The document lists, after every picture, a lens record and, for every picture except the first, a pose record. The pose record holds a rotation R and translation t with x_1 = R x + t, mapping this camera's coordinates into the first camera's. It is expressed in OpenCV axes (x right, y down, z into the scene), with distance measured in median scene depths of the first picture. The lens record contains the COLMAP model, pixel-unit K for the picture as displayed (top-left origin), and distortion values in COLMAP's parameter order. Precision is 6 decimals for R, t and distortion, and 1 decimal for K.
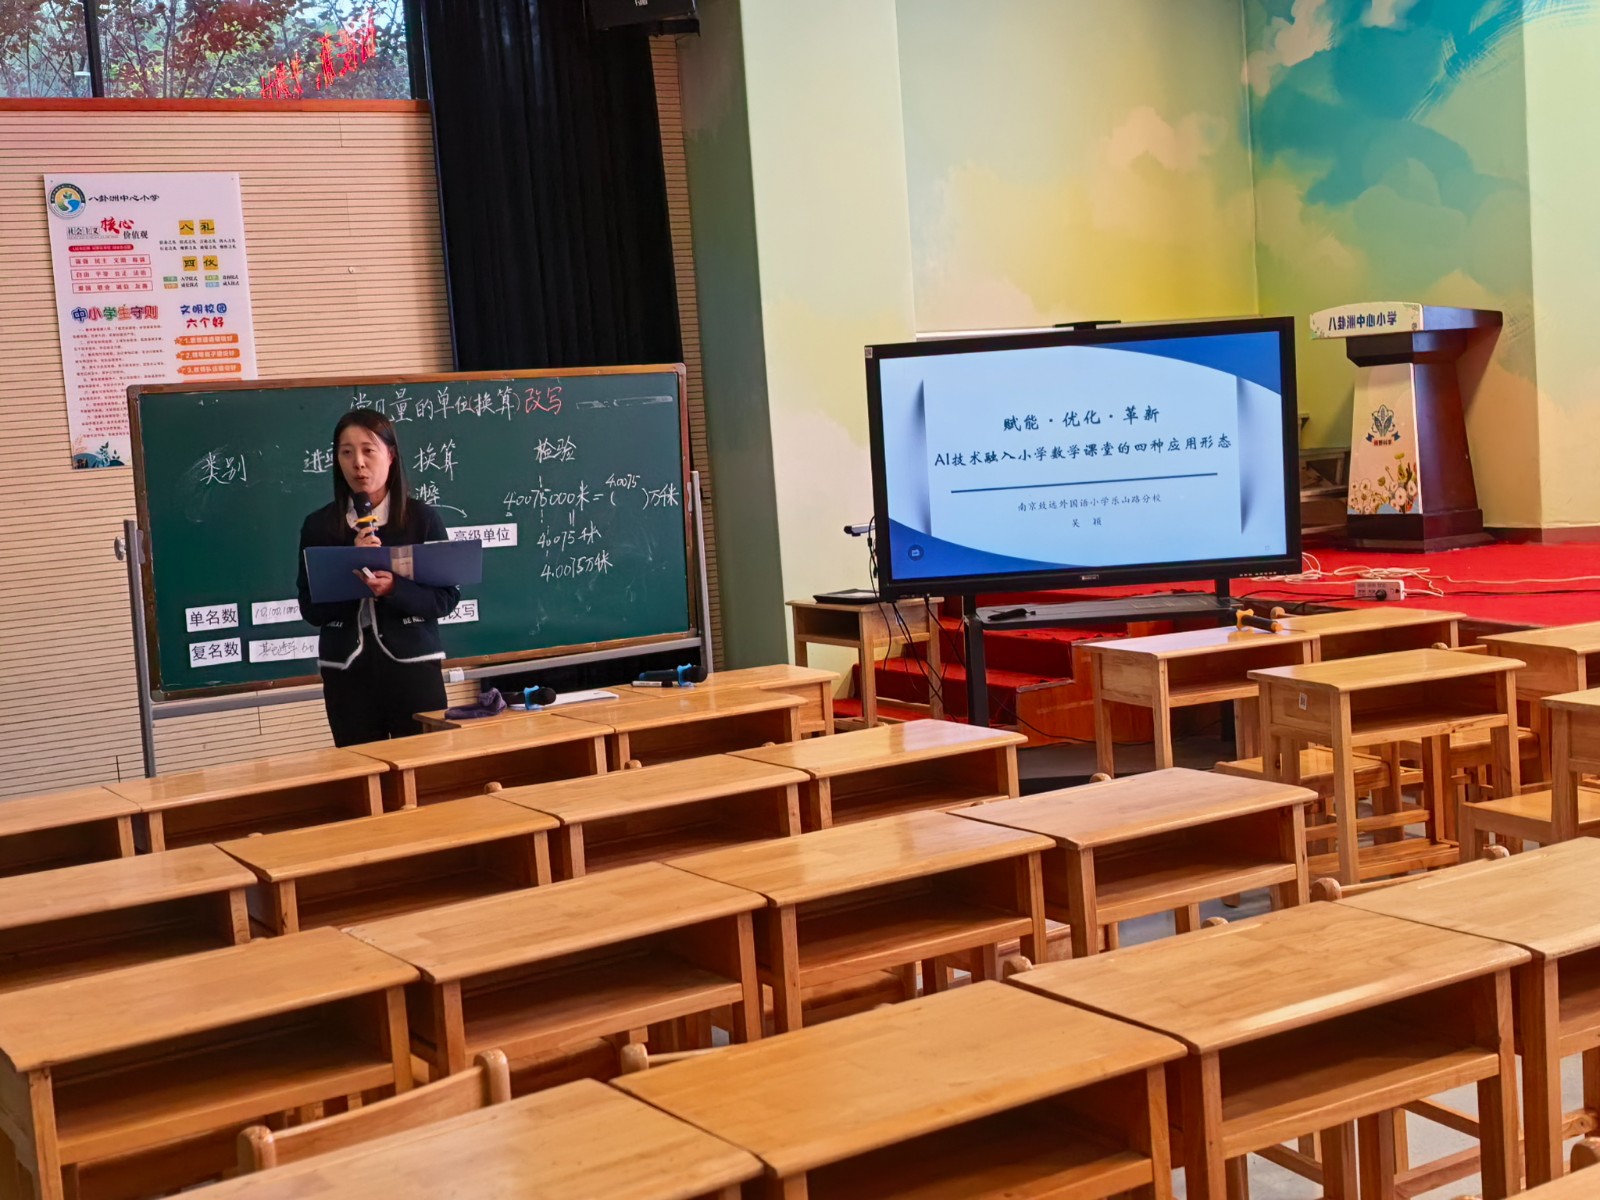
lens RADIAL K [[2112.4, 0, 810.7], [0, 2112.4, 592.2], [0, 0, 1]] dist [0.038356, 0.000000]
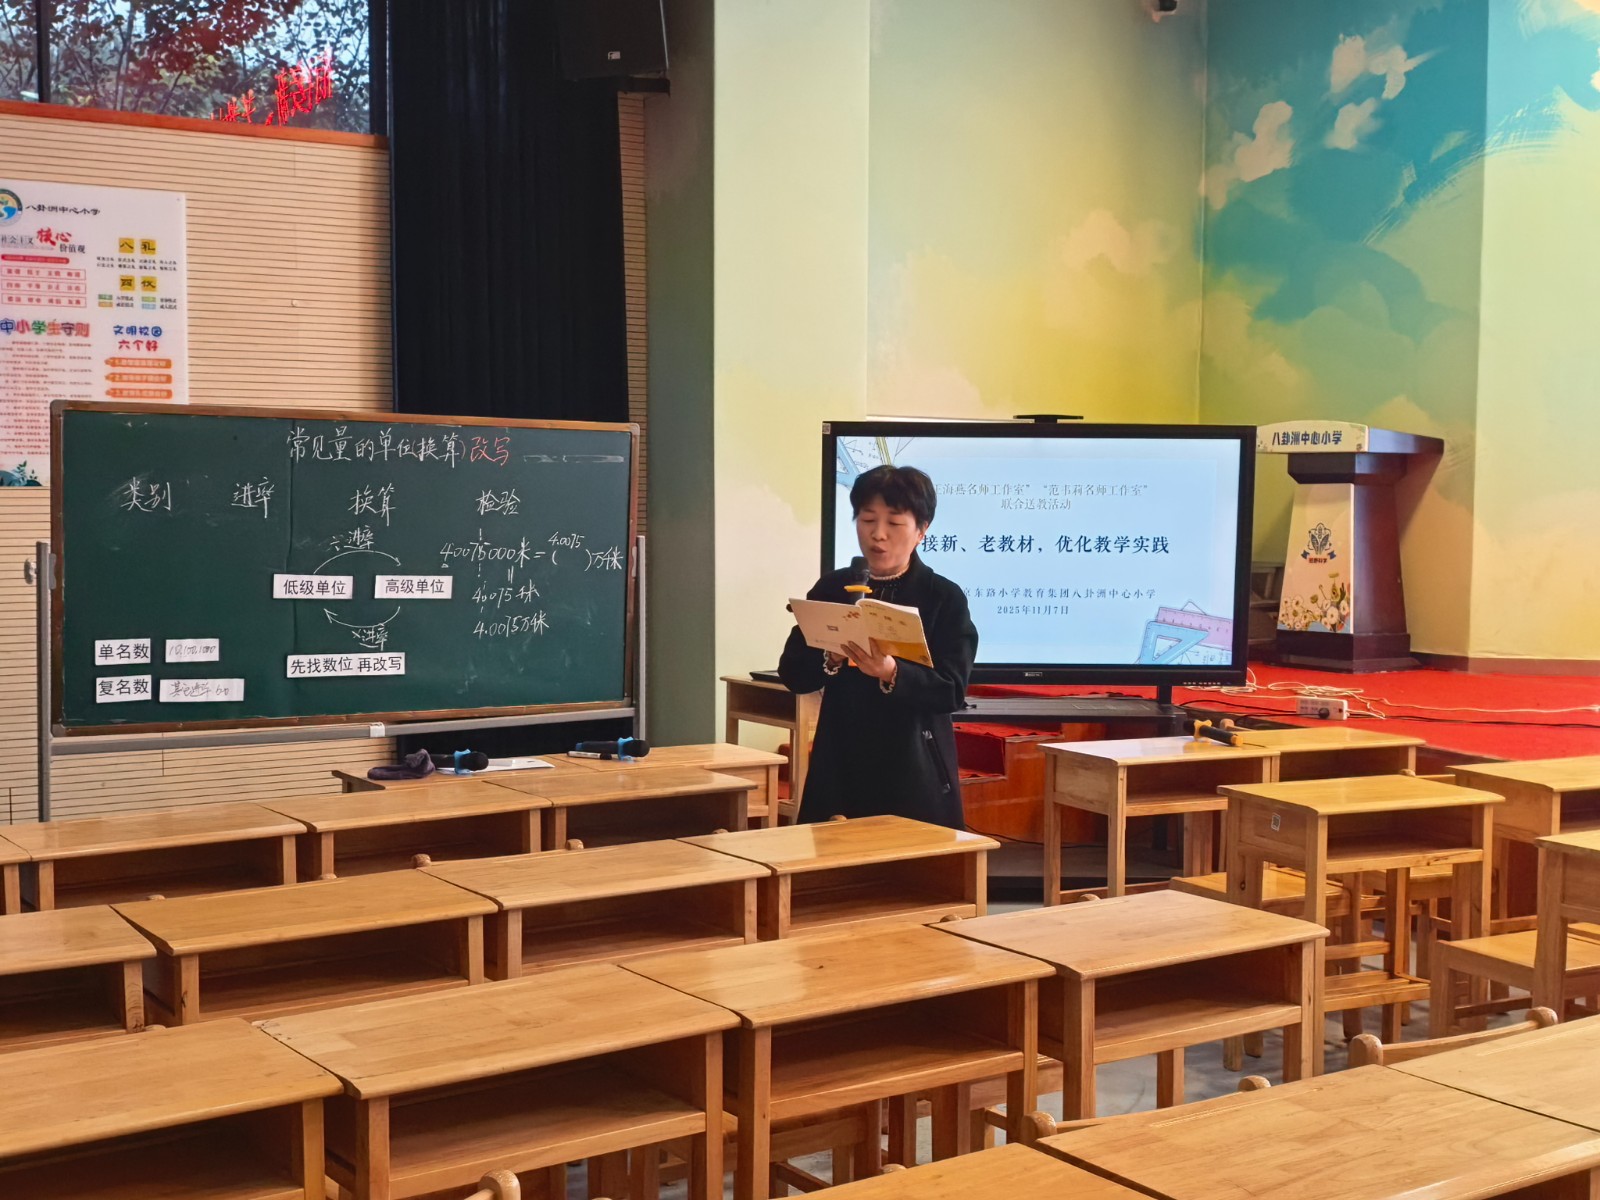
lens RADIAL K [[2049.9, 0, 817.4], [0, 2049.9, 636.8], [0, 0, 1]] dist [0.018085, 0.000000]
pose [[0.996048, 0.072200, 0.051729, -0.017316], [-0.071361, 0.997290, -0.017898, -0.000235], [-0.052881, 0.014136, 0.998501, 0.054390]]
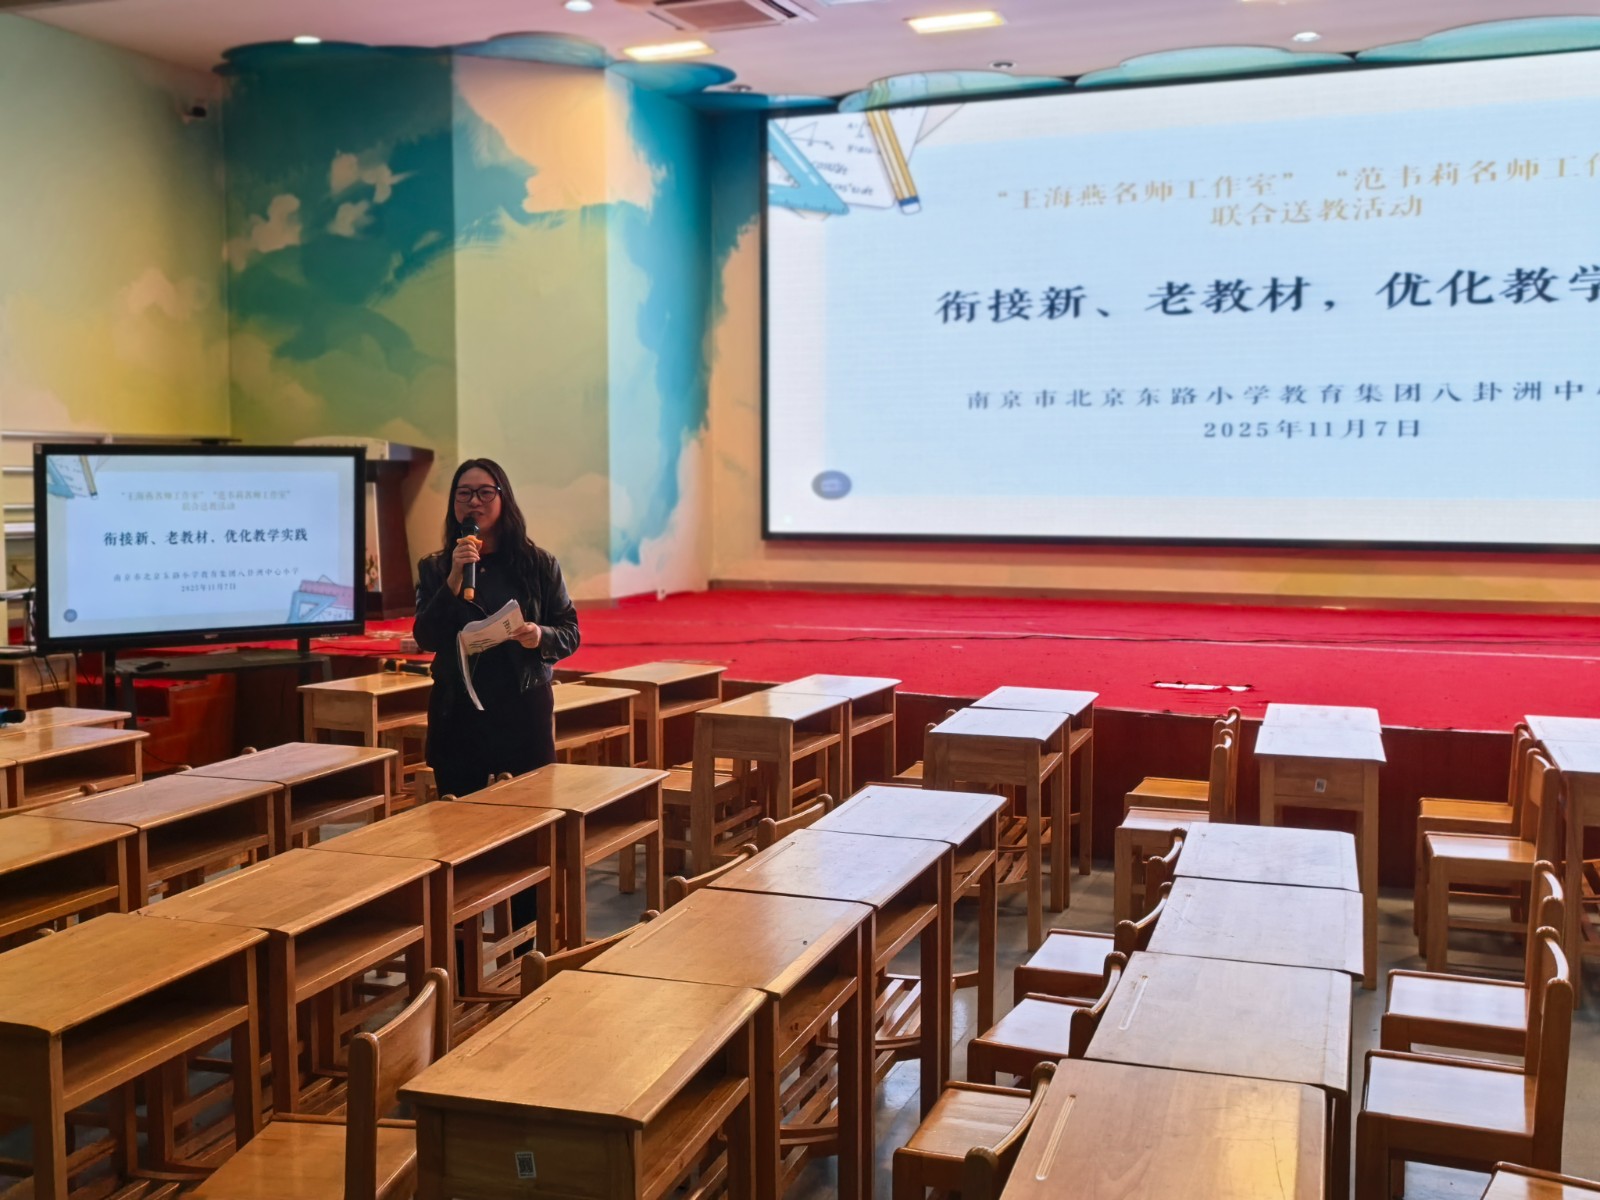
lens RADIAL K [[1637.2, 0, 797.4], [0, 1637.2, 585.8], [0, 0, 1]] dist [-0.018011, 0.000000]
pose [[0.781862, 0.022339, 0.623051, -0.198798], [0.004124, 0.999151, -0.040999, 0.003972], [-0.623438, 0.034625, 0.781106, 0.005656]]
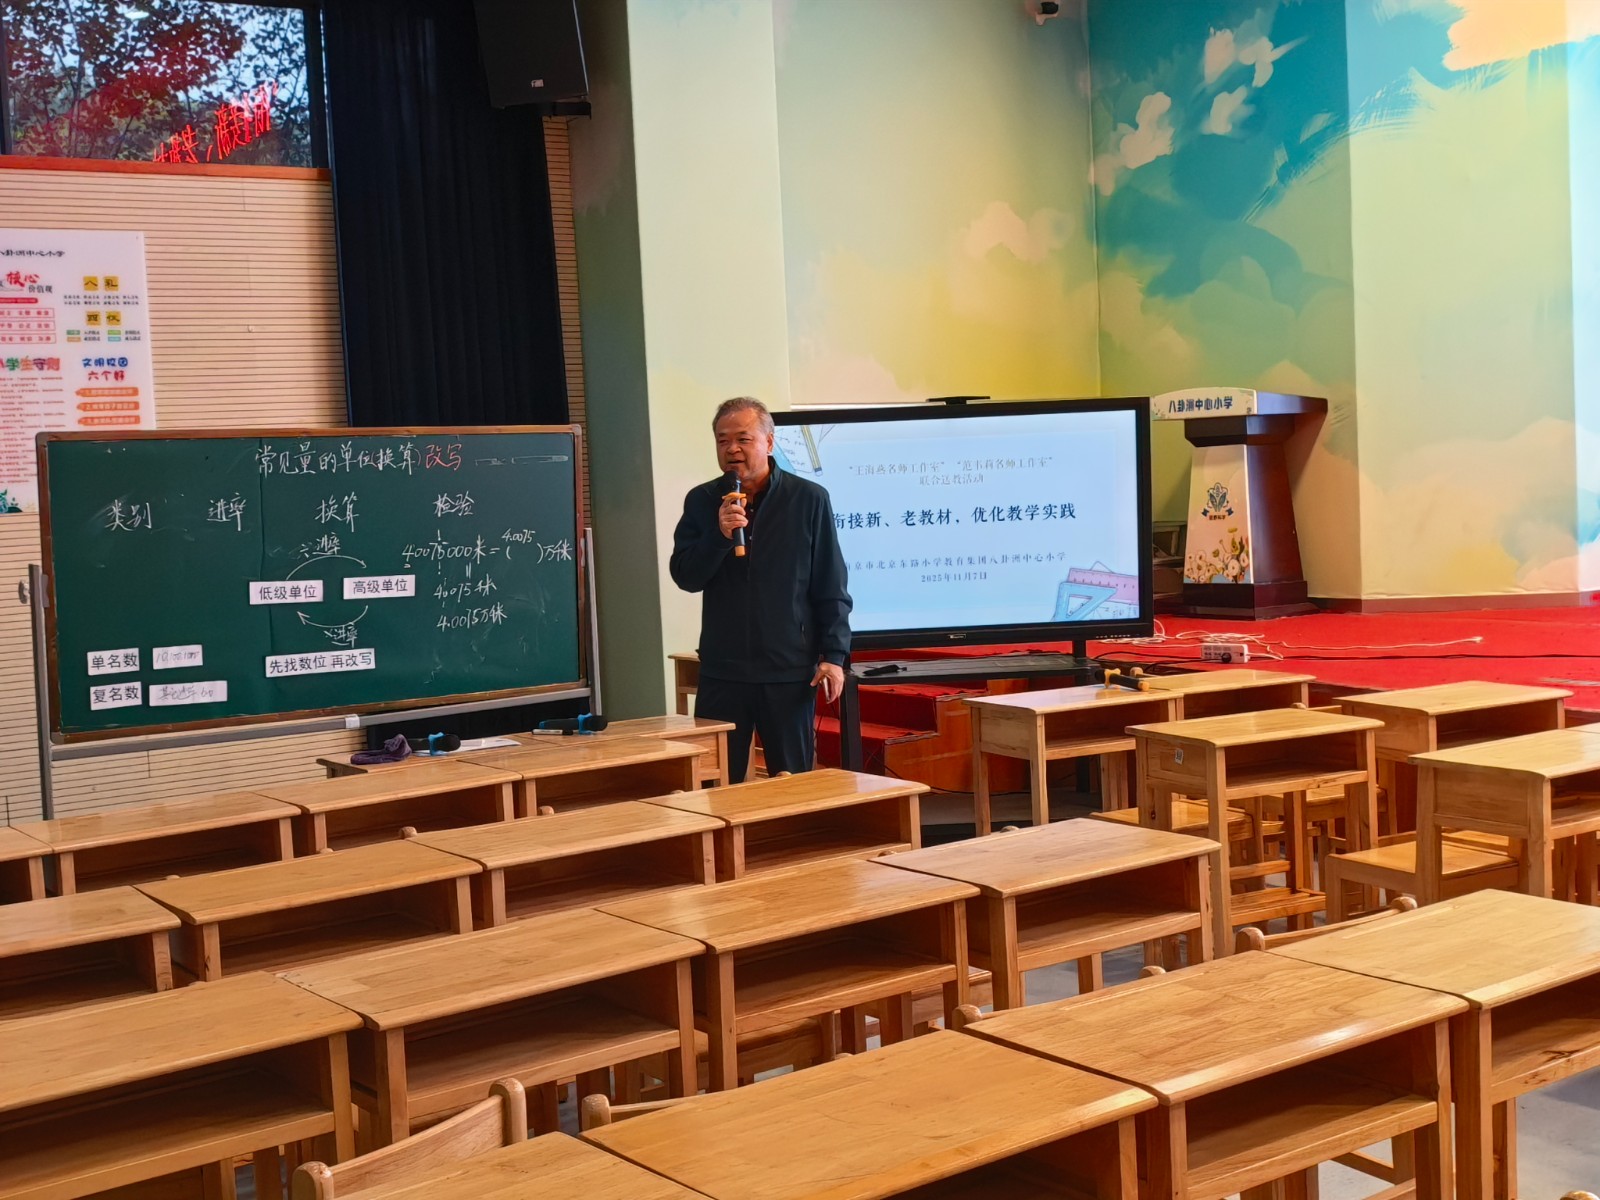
lens RADIAL K [[1971.5, 0, 804.0], [0, 1971.5, 594.1], [0, 0, 1]] dist [0.018623, 0.000000]
pose [[0.996998, 0.018192, 0.075264, -0.018471], [-0.016024, 0.999442, -0.029317, 0.001716], [-0.075755, 0.028023, 0.996733, 0.020782]]
